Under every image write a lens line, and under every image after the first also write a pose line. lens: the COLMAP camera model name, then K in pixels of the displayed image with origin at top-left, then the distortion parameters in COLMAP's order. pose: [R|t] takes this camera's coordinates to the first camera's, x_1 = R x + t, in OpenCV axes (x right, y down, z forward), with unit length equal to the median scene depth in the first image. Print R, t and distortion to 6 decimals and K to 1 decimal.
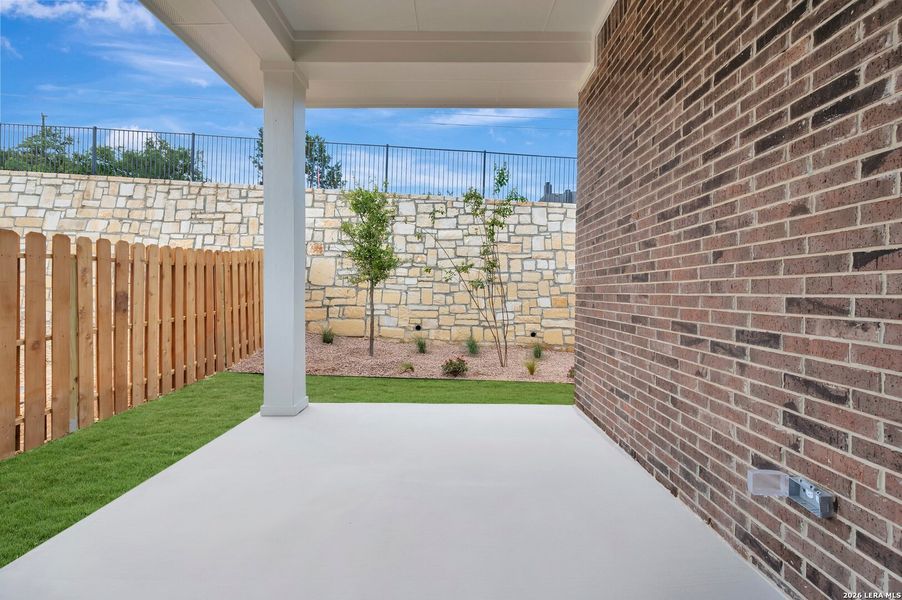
lens RADIAL K [[360.7, 0, 451.0], [0, 360.7, 300.0], [0, 0, 1]] dist [-0.003037, 0.000020]
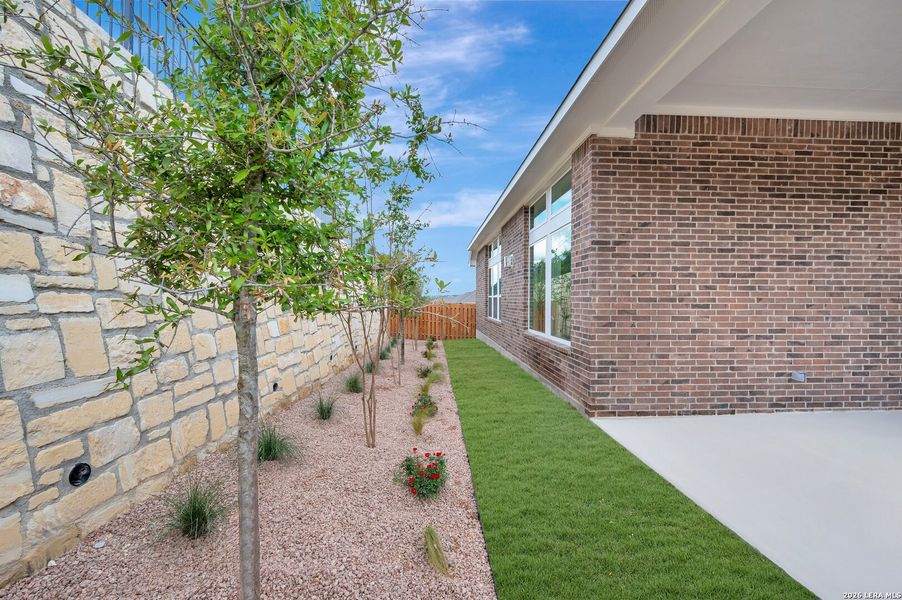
lens RADIAL K [[360.7, 0, 451.0], [0, 360.7, 300.0], [0, 0, 1]] dist [-0.003037, 0.000020]
pose [[-0.069515, -0.011939, 0.997509, -1.535188], [0.017043, 0.999768, 0.013153, -0.187741], [-0.997435, 0.017915, -0.069295, 3.229445]]
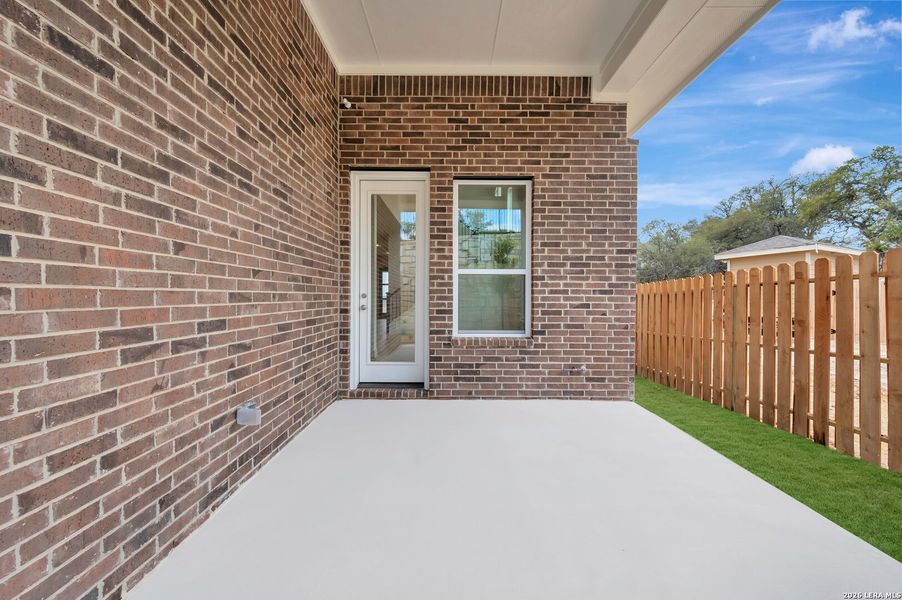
lens RADIAL K [[360.7, 0, 451.0], [0, 360.7, 300.0], [0, 0, 1]] dist [-0.003037, 0.000020]
pose [[-0.999932, -0.010958, -0.003922, 0.044289], [-0.011080, 0.999402, 0.032759, -0.025805], [0.003561, 0.032800, -0.999456, 1.916310]]
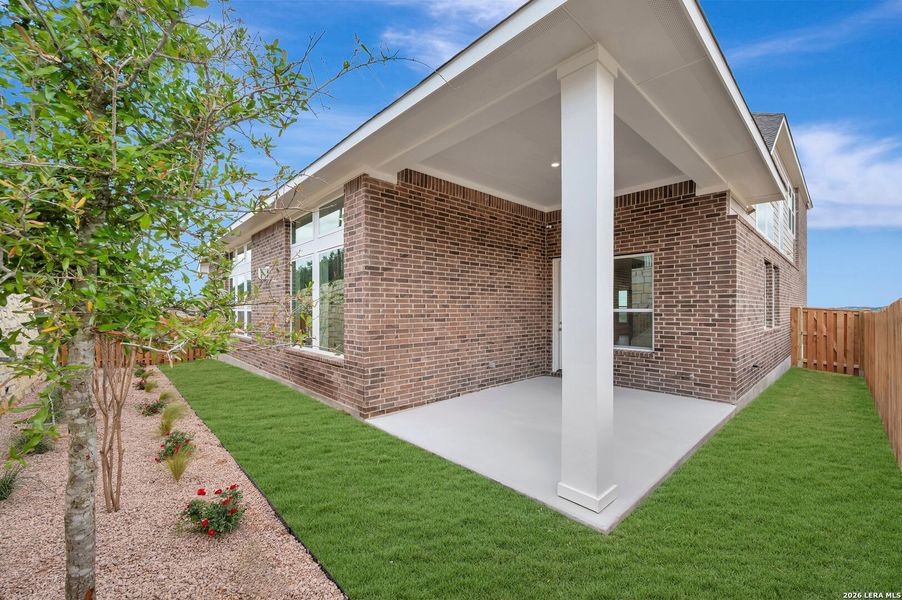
lens RADIAL K [[356.9, 0, 451.9], [0, 356.9, 312.0], [0, 0, 1]] dist [-0.001292, -0.000072]
pose [[-0.687079, -0.011160, 0.726497, -1.652294], [0.013563, 0.999511, 0.028180, -0.246890], [-0.726456, 0.029216, -0.686592, 3.523362]]
